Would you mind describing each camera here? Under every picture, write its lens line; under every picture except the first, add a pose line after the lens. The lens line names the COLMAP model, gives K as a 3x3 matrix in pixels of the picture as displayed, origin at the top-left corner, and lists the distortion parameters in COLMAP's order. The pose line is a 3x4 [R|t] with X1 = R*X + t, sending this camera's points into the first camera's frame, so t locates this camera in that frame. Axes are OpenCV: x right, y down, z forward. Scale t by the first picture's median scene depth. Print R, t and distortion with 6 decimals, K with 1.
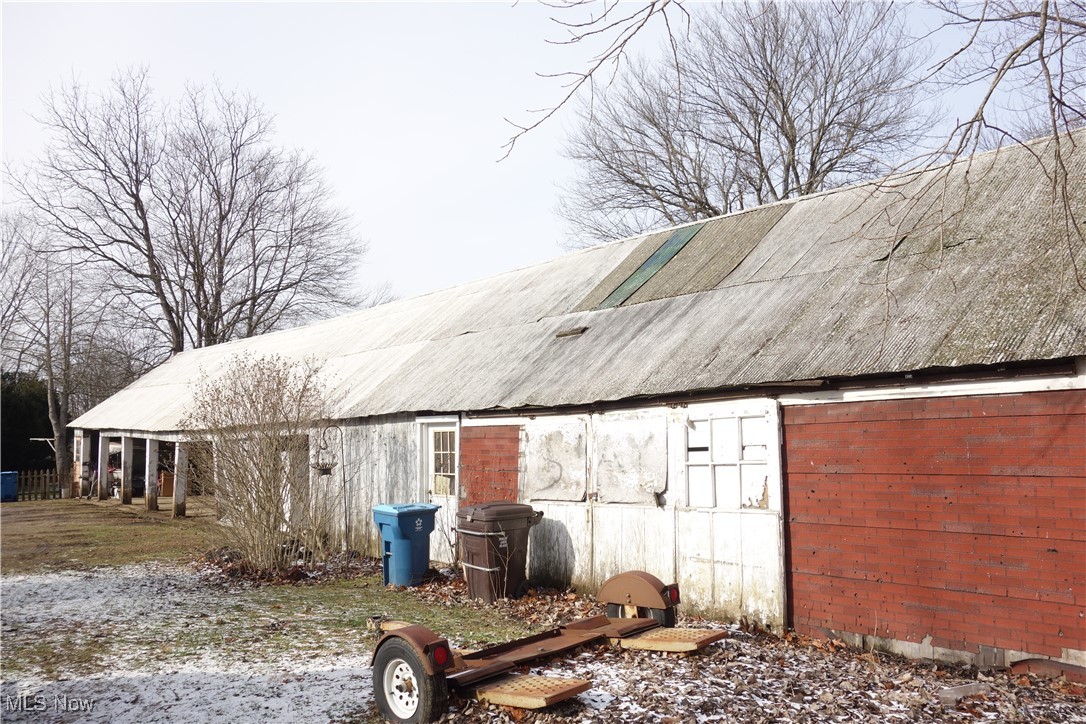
lens RADIAL K [[860.0, 0, 542.2], [0, 860.0, 360.3], [0, 0, 1]] dist [-0.001266, 0.002657]
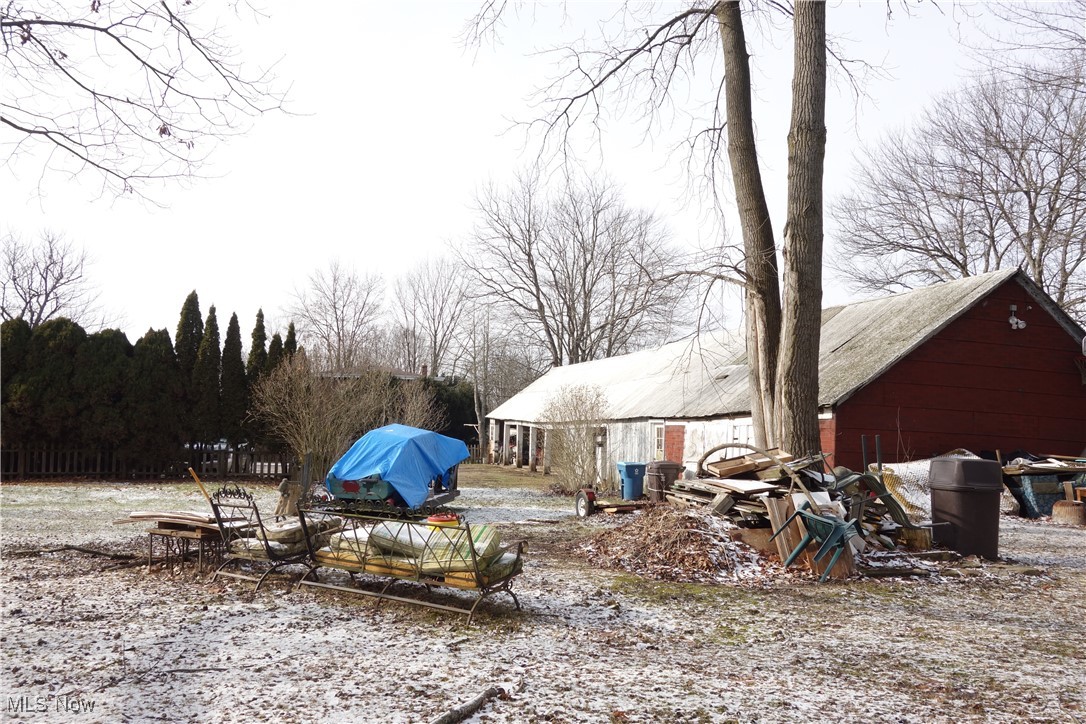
lens RADIAL K [[860.0, 0, 542.8], [0, 860.0, 362.0], [0, 0, 1]] dist [-0.001266, 0.002657]
pose [[0.906120, 0.003008, -0.423009, 0.201687], [-0.000526, 0.999982, 0.005983, -0.032717], [0.423020, -0.005199, 0.906106, -0.371610]]
